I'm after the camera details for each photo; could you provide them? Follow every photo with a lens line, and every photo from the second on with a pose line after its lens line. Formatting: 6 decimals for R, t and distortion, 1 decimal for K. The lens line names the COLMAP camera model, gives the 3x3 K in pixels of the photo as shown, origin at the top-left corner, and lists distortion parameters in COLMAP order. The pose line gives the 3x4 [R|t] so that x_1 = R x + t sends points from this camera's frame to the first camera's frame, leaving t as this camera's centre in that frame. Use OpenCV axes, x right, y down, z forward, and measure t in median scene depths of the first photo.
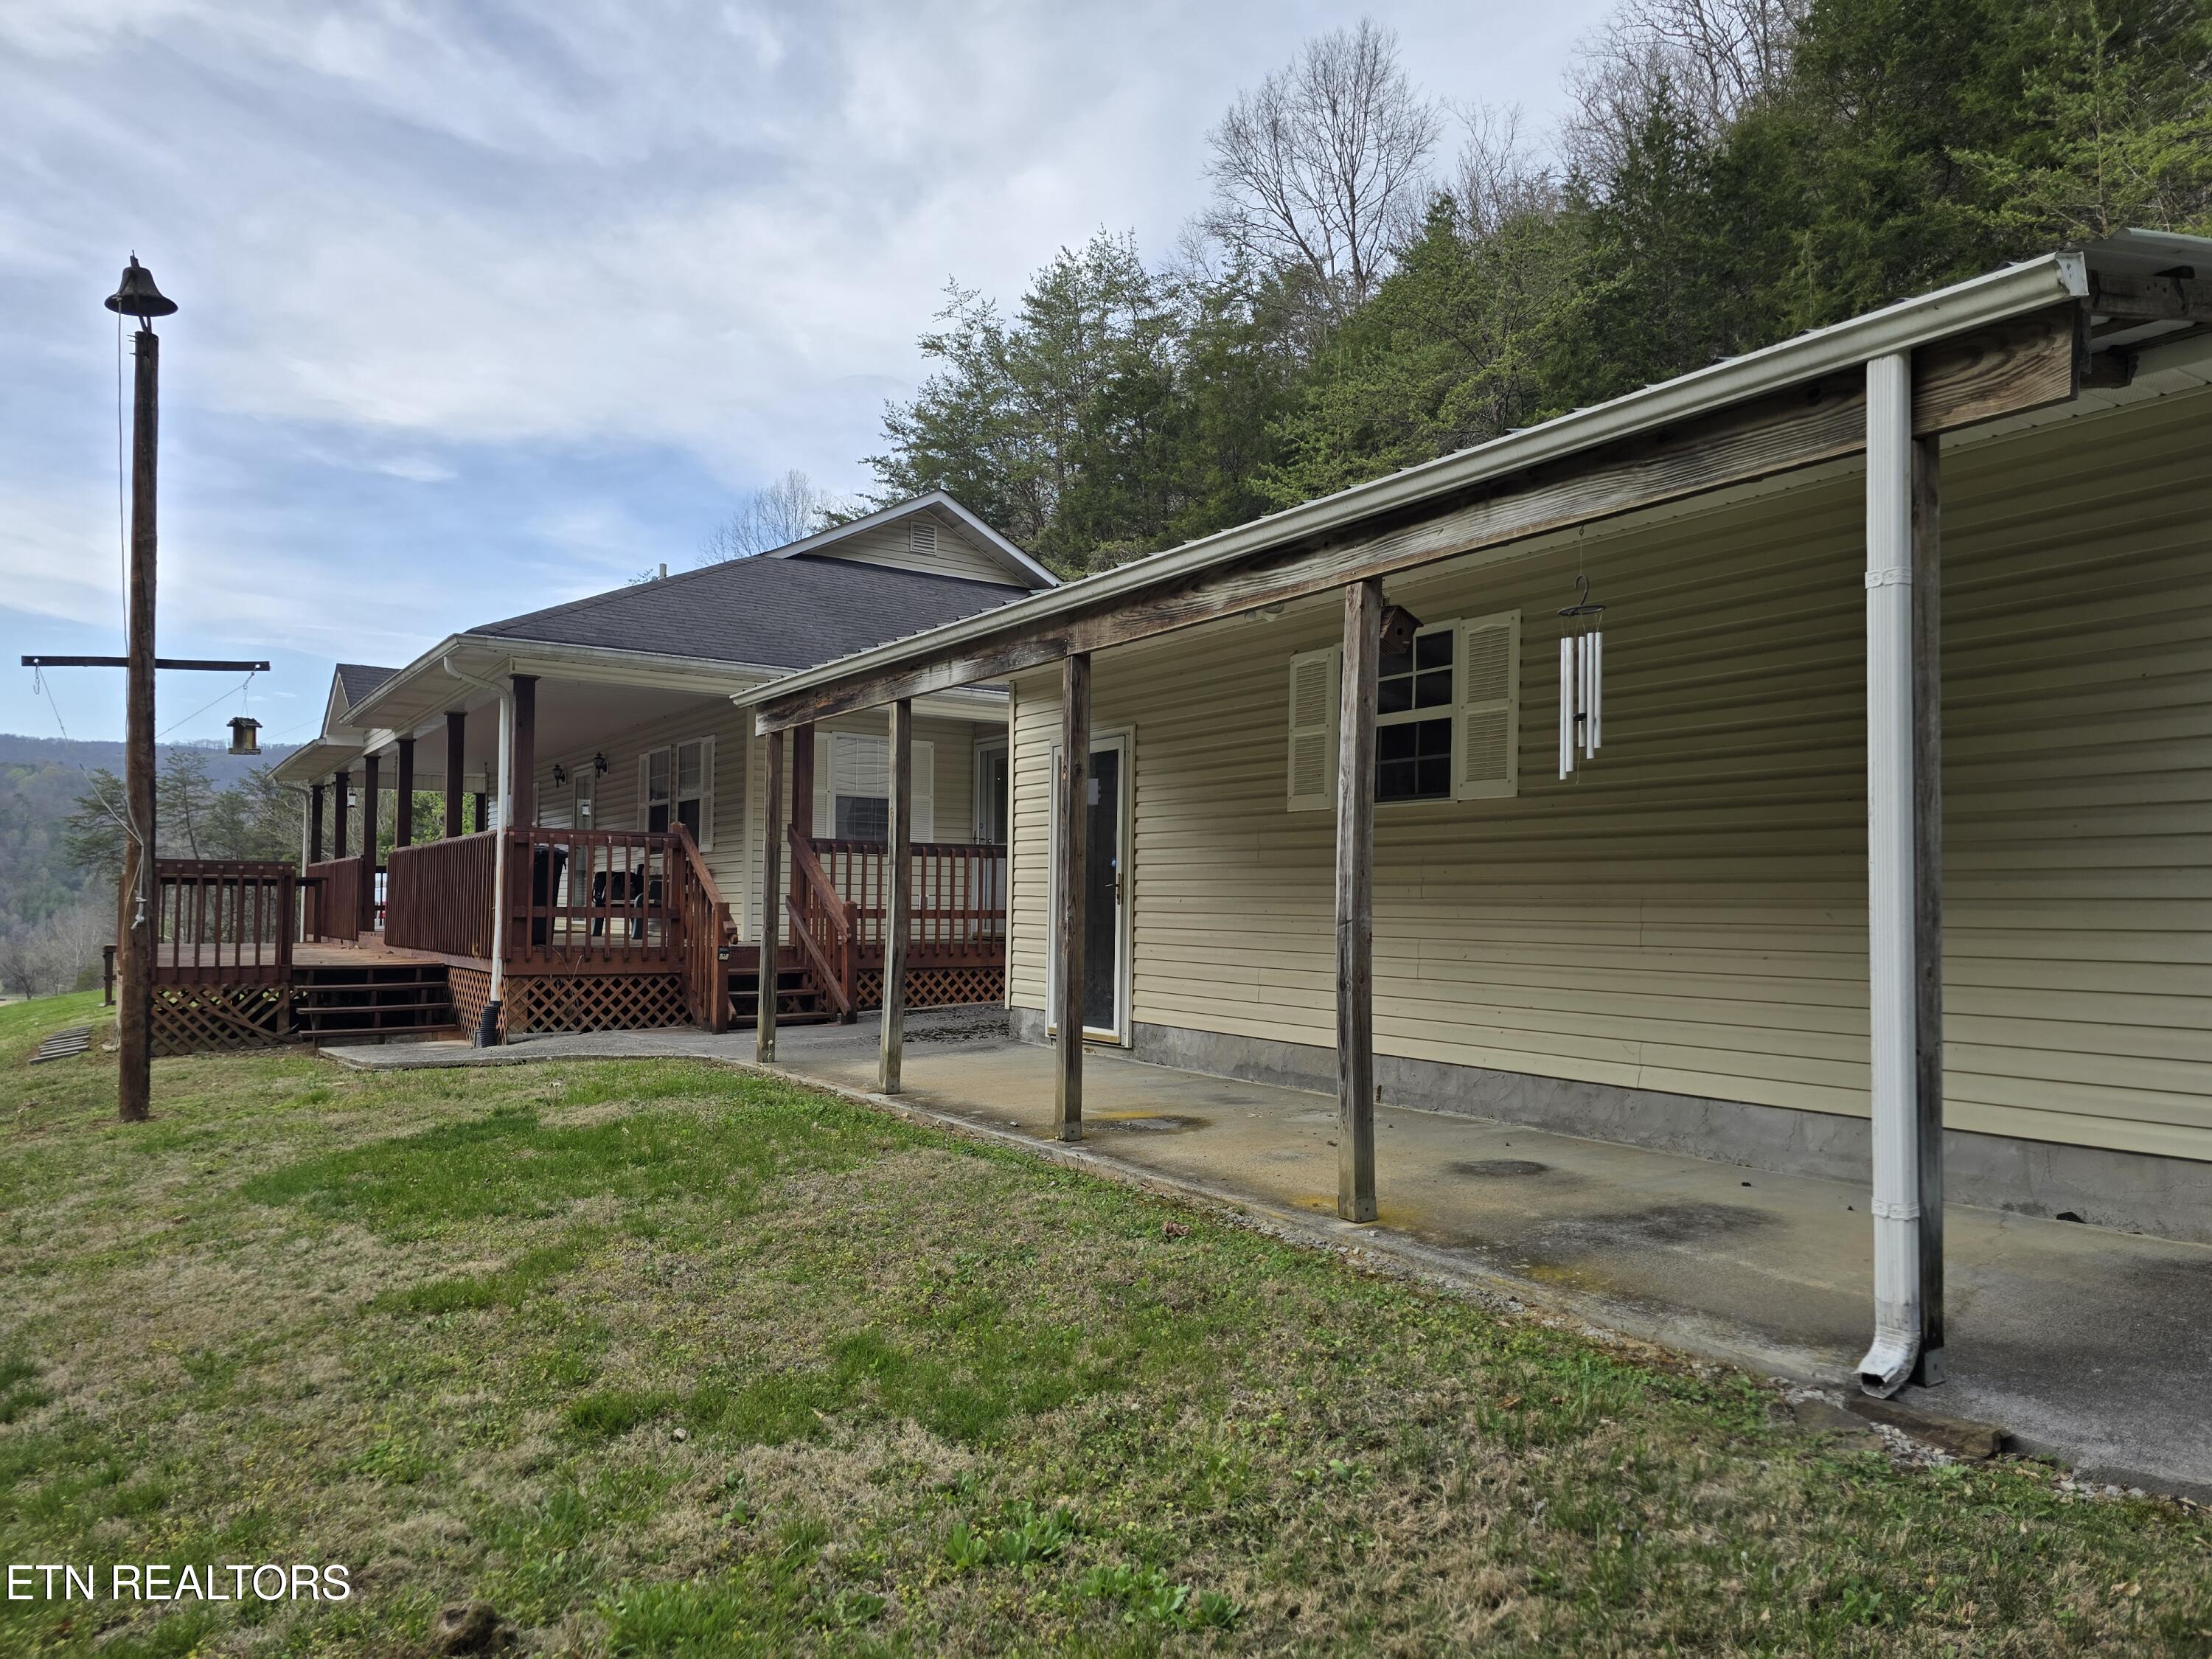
lens RADIAL K [[1474.7, 0, 1103.3], [0, 1474.7, 857.7], [0, 0, 1]] dist [0.067660, -0.066909]
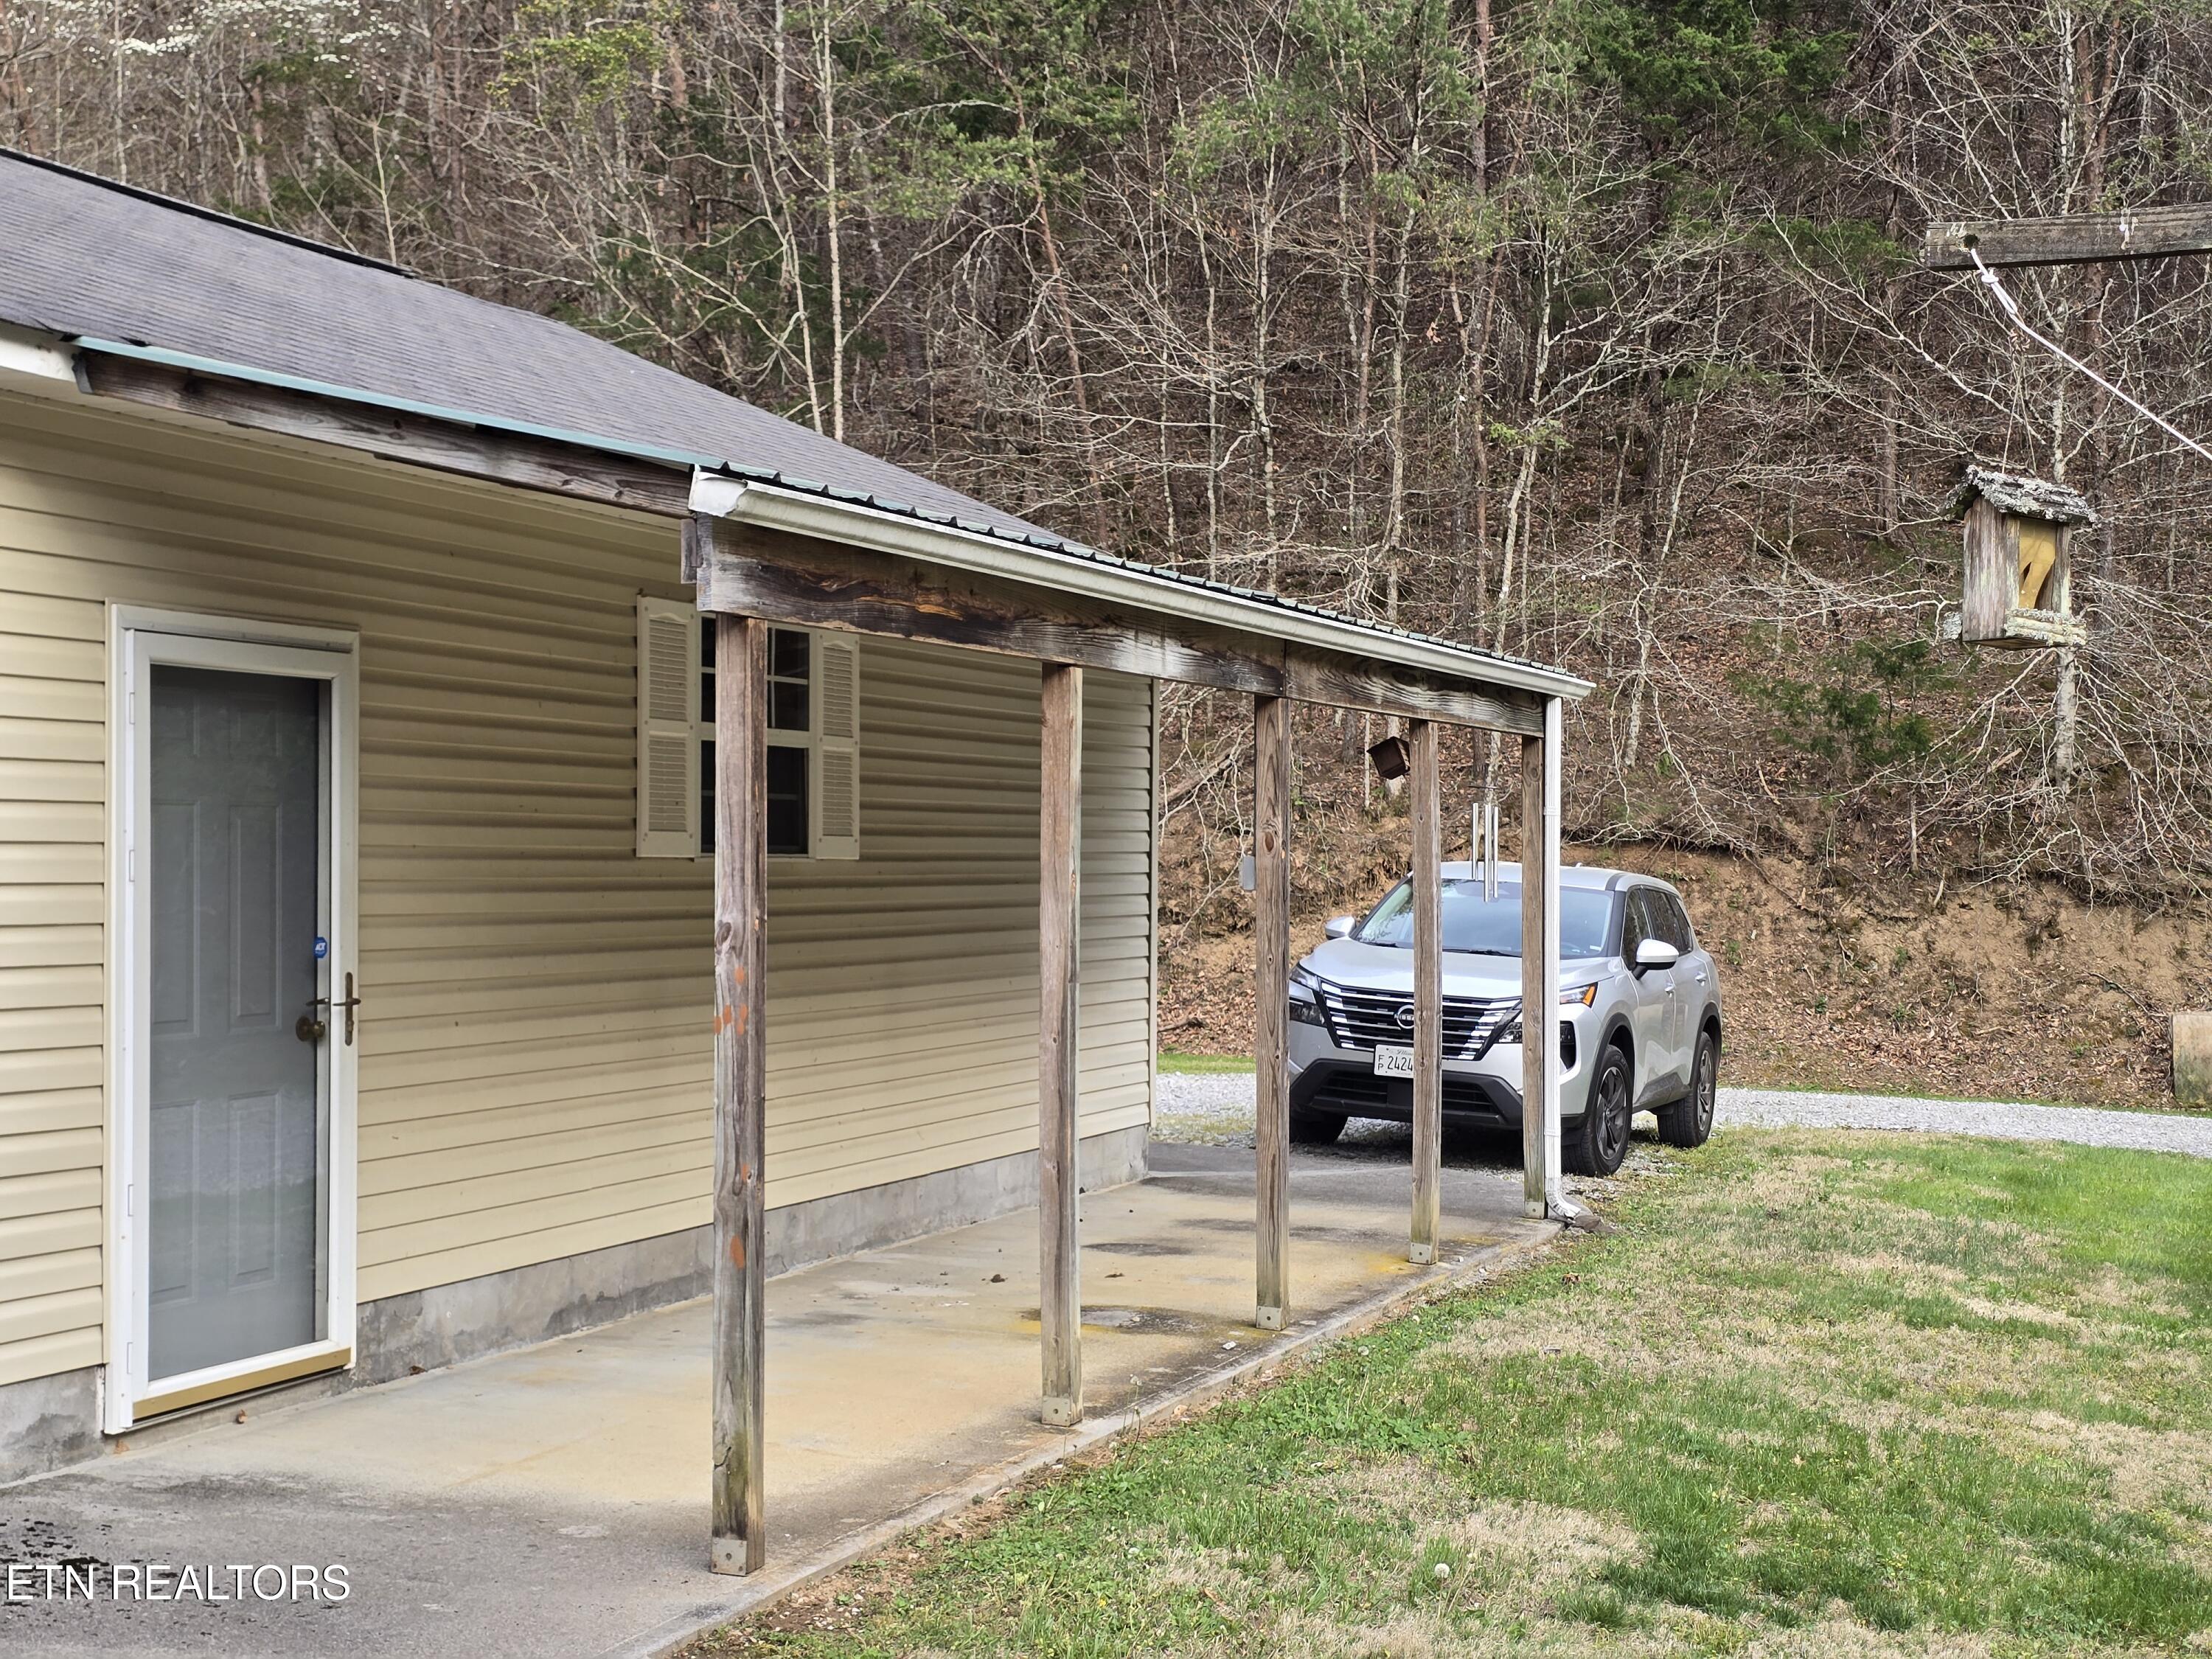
lens RADIAL K [[1474.7, 0, 1103.3], [0, 1474.7, 857.7], [0, 0, 1]] dist [0.067660, -0.066909]
pose [[-0.268374, -0.013565, 0.963219, -0.513325], [-0.091553, 0.995734, -0.011486, -0.042091], [-0.958954, -0.091268, -0.268471, 1.001344]]
